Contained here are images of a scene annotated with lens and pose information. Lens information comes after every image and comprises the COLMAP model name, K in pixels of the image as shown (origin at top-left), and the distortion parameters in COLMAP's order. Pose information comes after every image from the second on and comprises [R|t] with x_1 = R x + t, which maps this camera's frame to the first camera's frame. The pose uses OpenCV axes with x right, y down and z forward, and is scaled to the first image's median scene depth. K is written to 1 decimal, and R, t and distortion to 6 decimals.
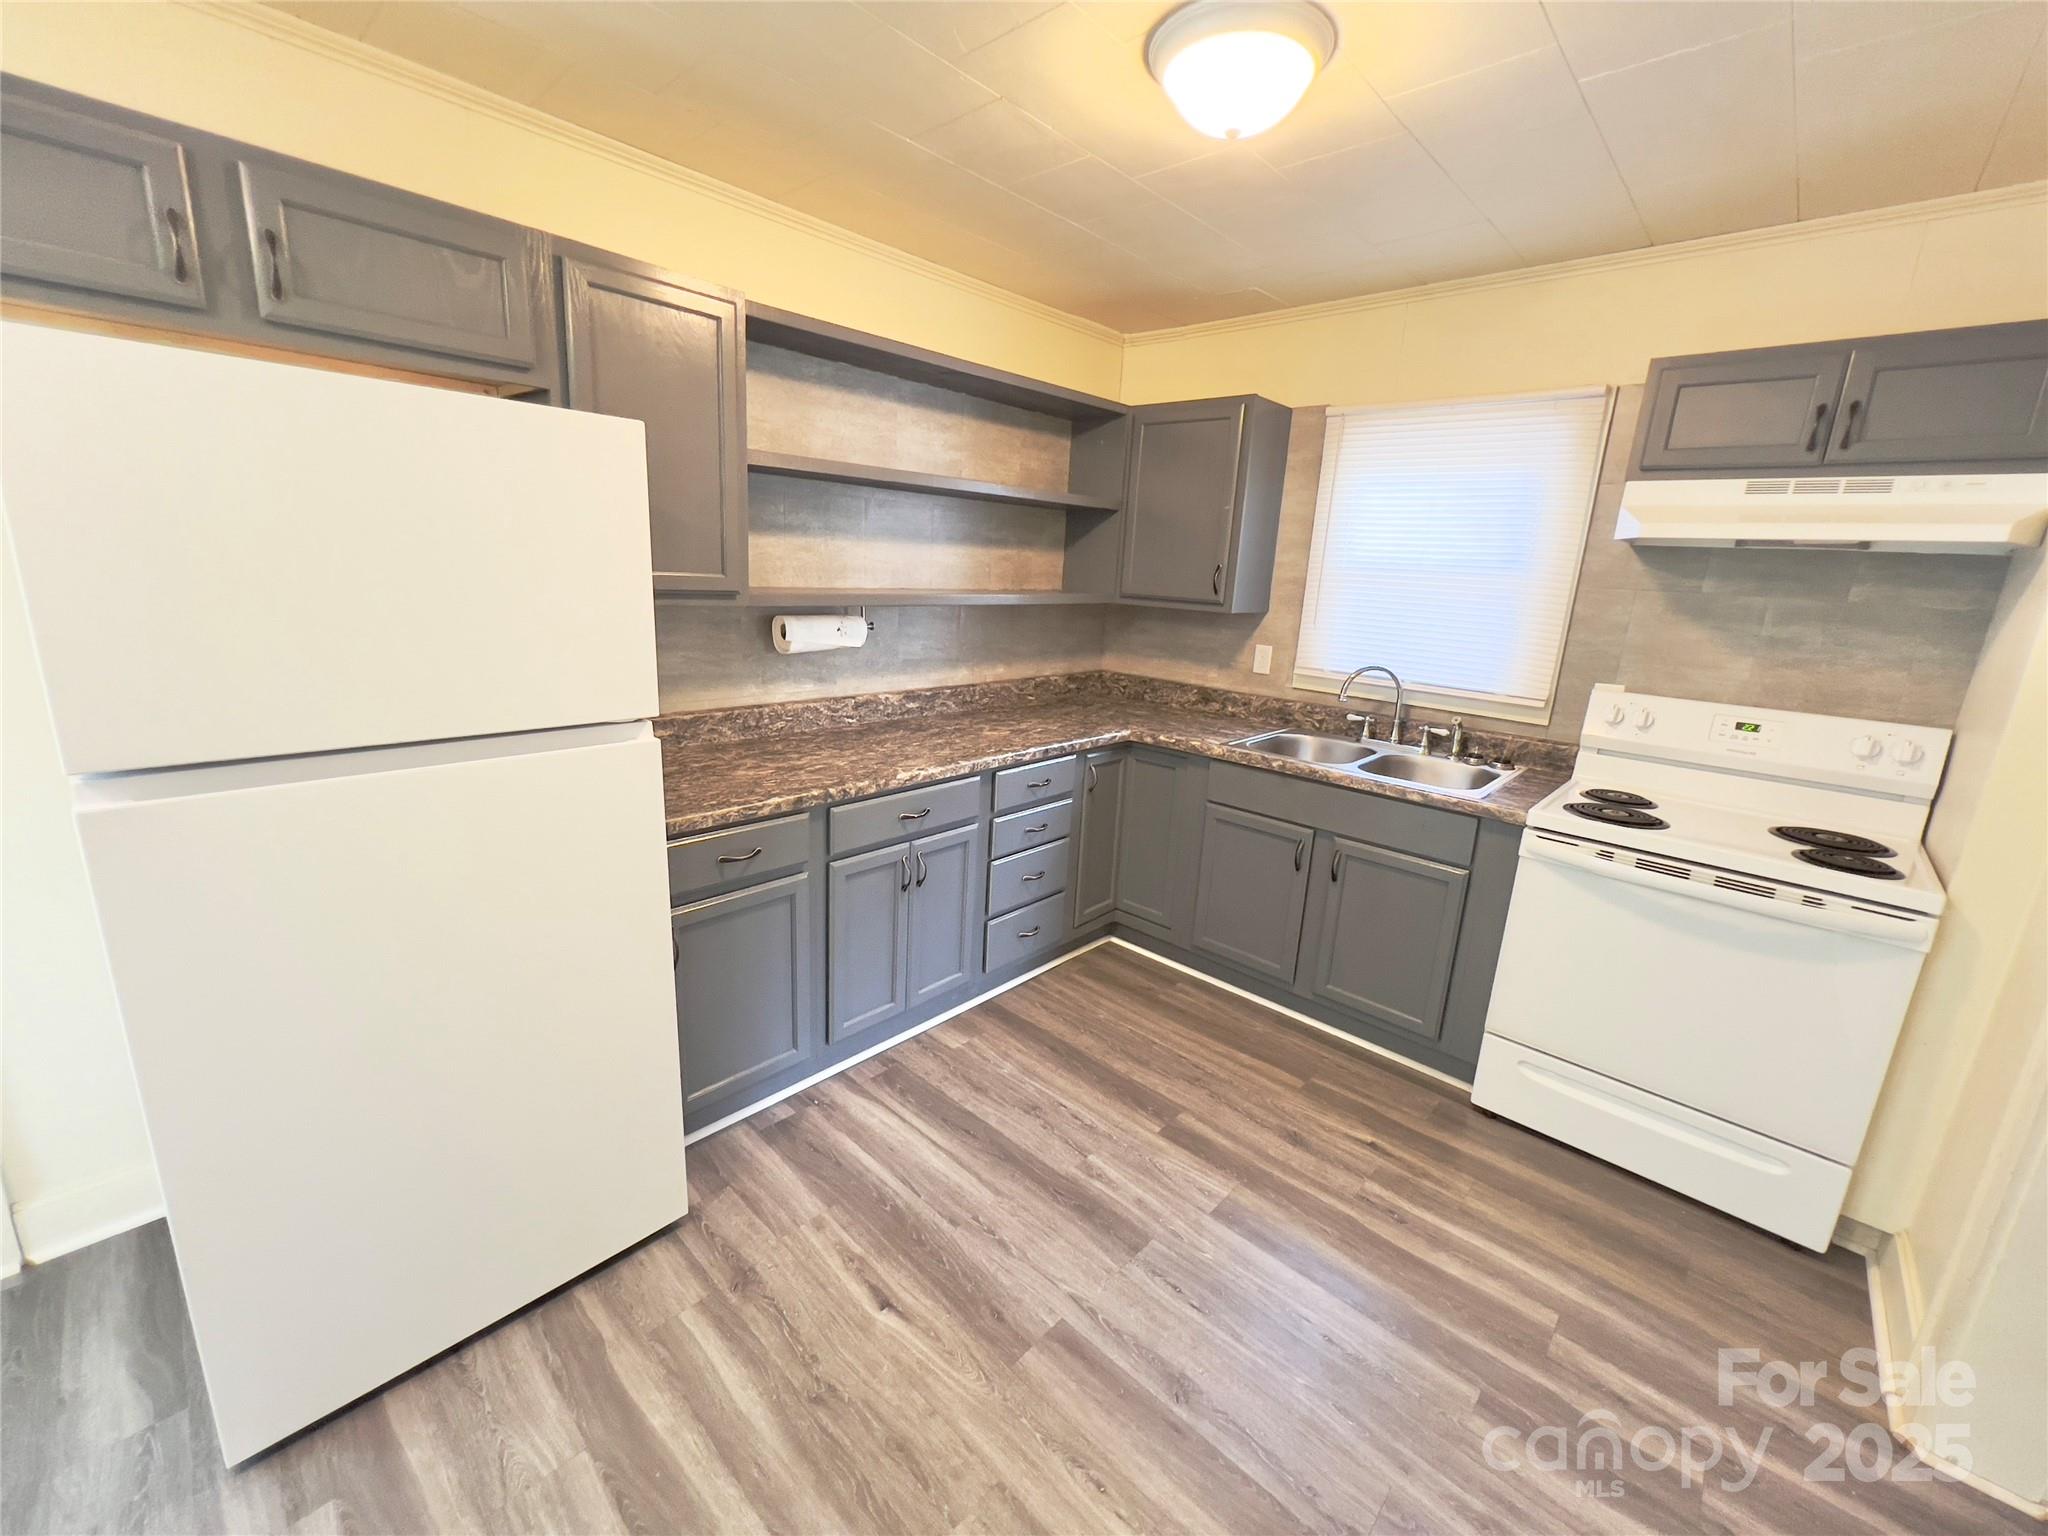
lens RADIAL K [[822.6, 0, 1023.0], [0, 822.6, 766.1], [0, 0, 1]] dist [-0.008924, 0.002455]
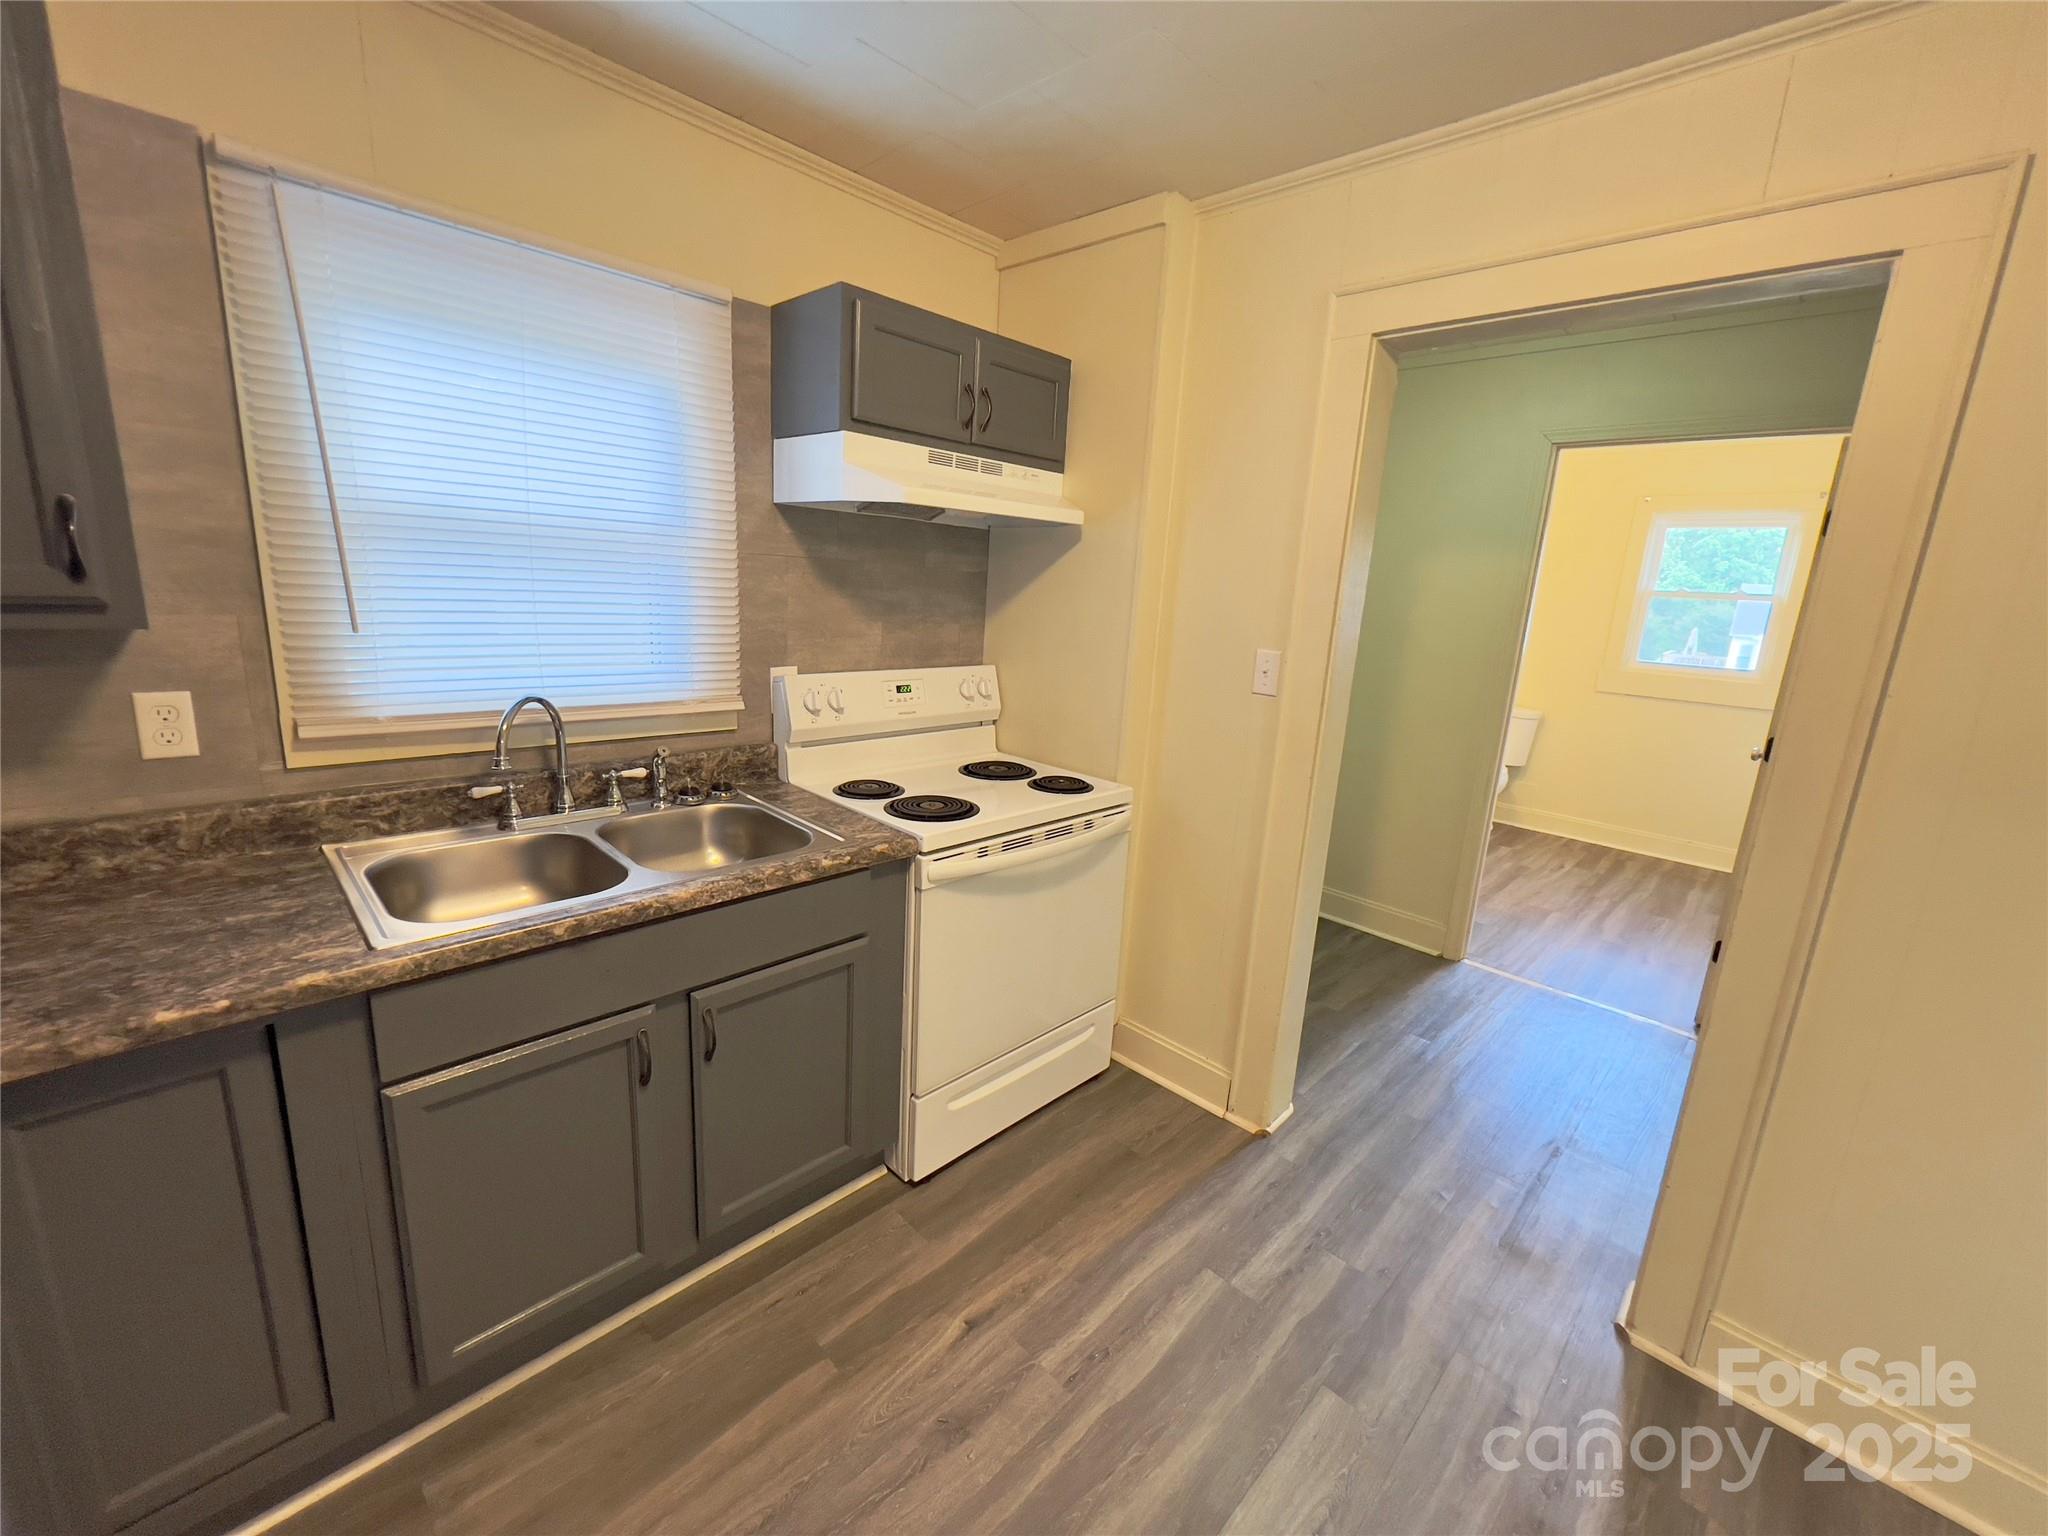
lens RADIAL K [[825.2, 0, 1020.1], [0, 825.2, 763.5], [0, 0, 1]] dist [-0.003605, -0.000227]
pose [[0.032155, -0.263508, 0.964121, -0.151039], [0.188805, 0.948854, 0.253039, -0.192664], [-0.981488, 0.173895, 0.080263, 0.768892]]
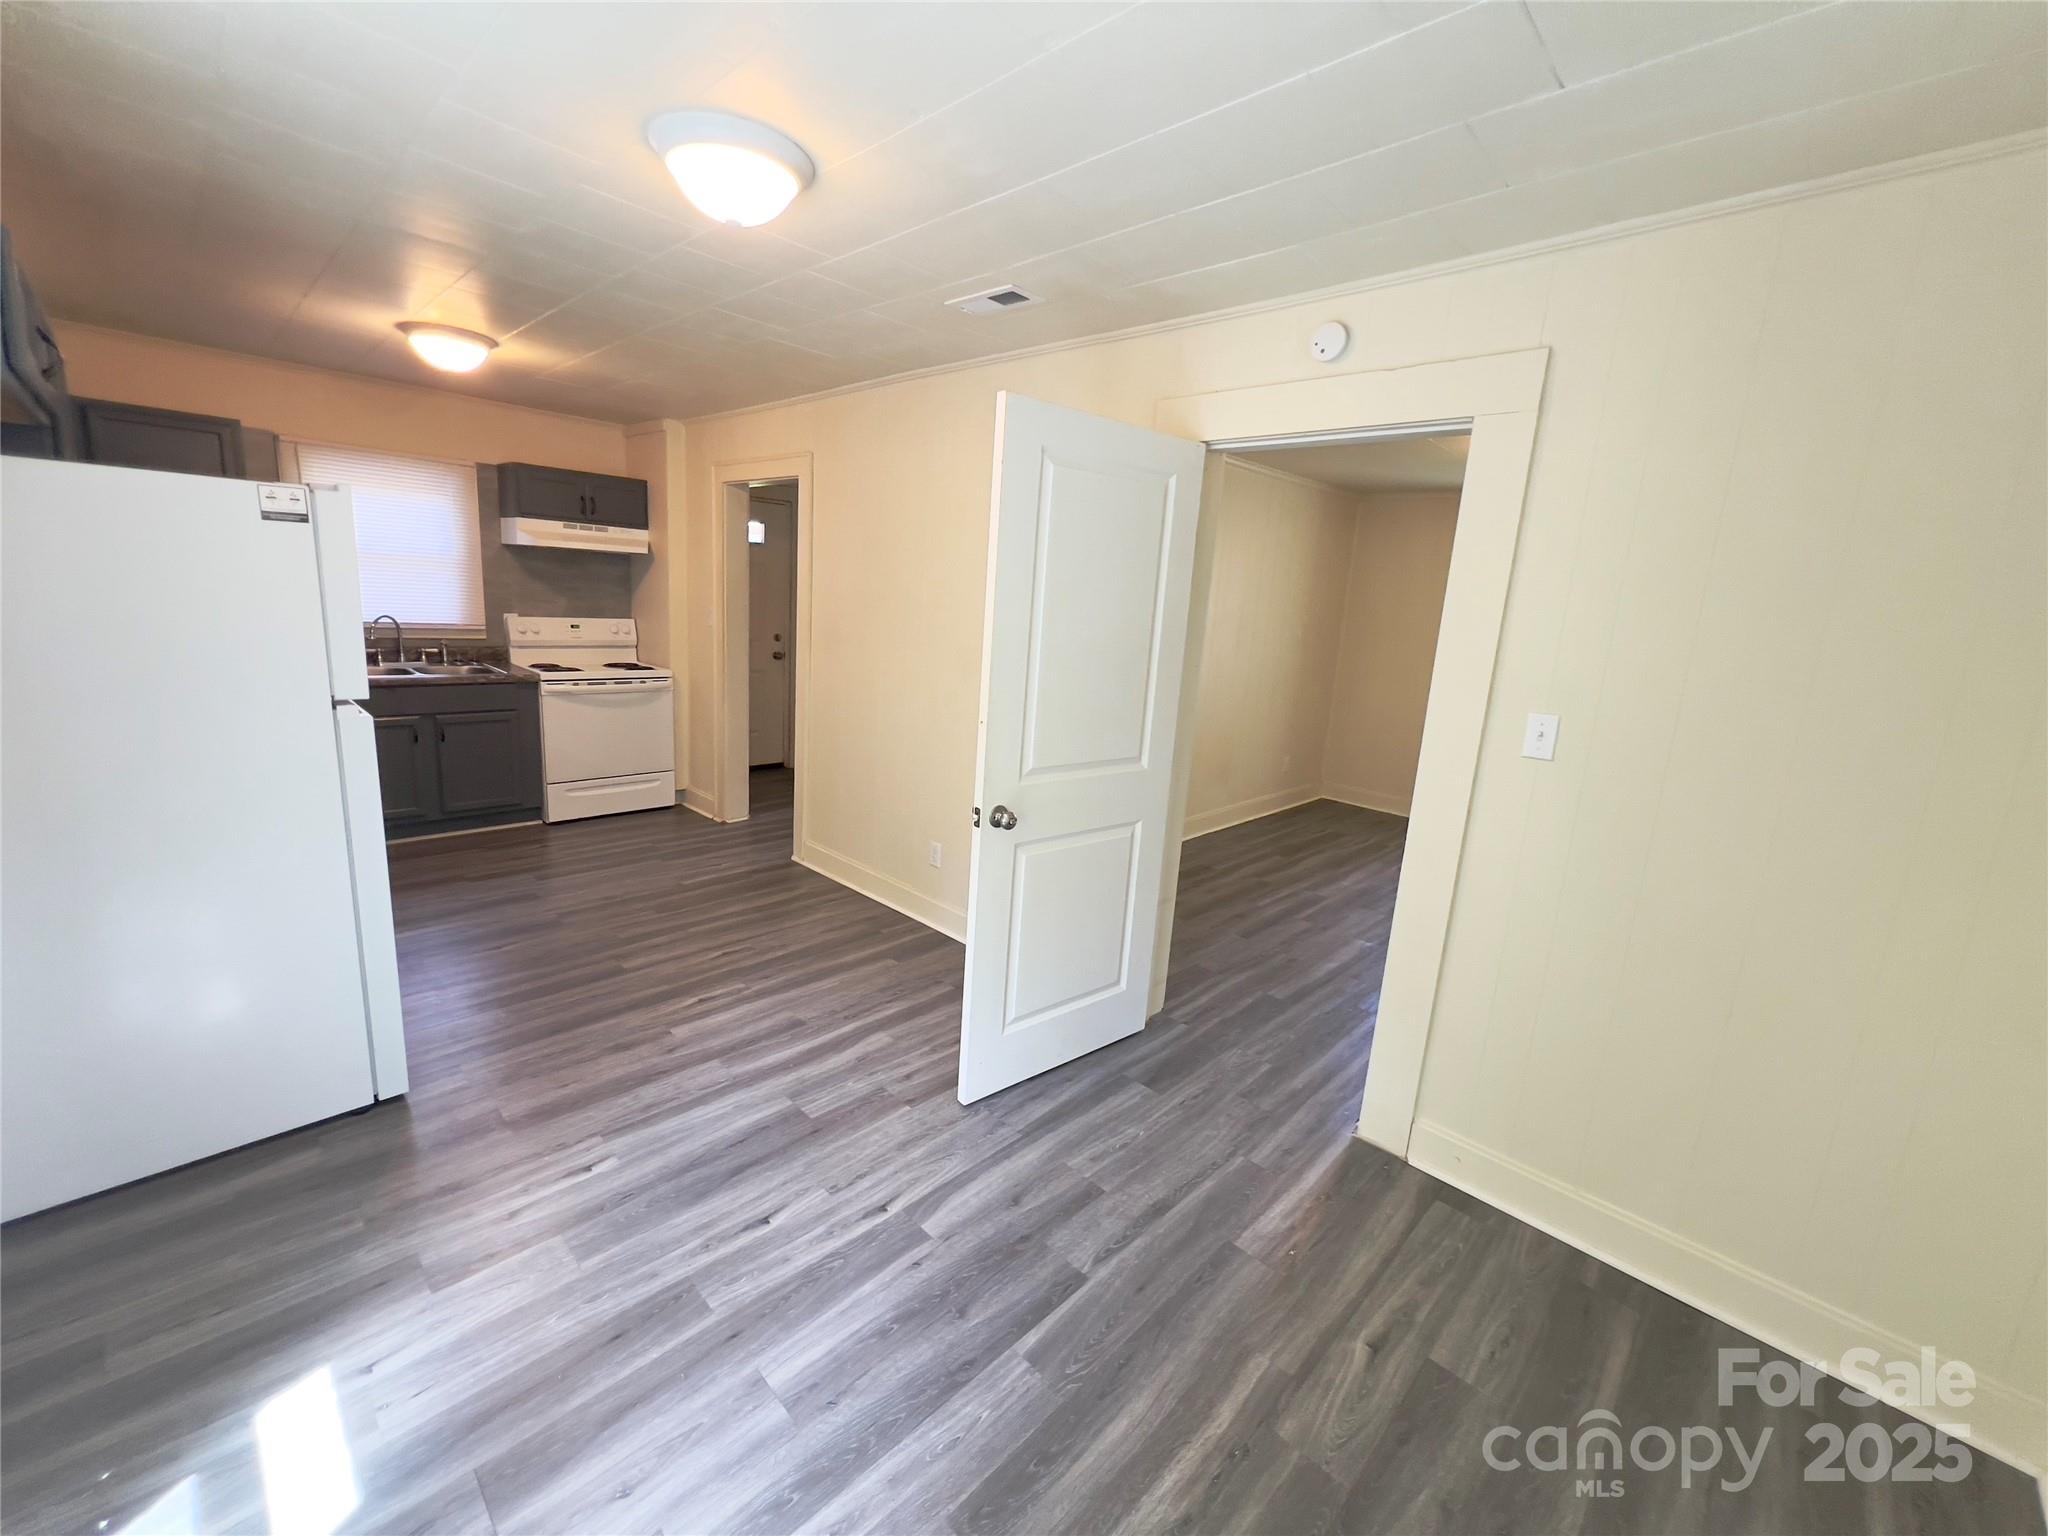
lens RADIAL K [[822.6, 0, 1024.2], [0, 822.6, 758.8], [0, 0, 1]] dist [-0.008924, 0.002455]
pose [[0.014777, -0.242626, 0.970007, -1.405941], [0.180718, 0.954785, 0.236065, -0.008556], [-0.983424, 0.171810, 0.057956, -0.311787]]
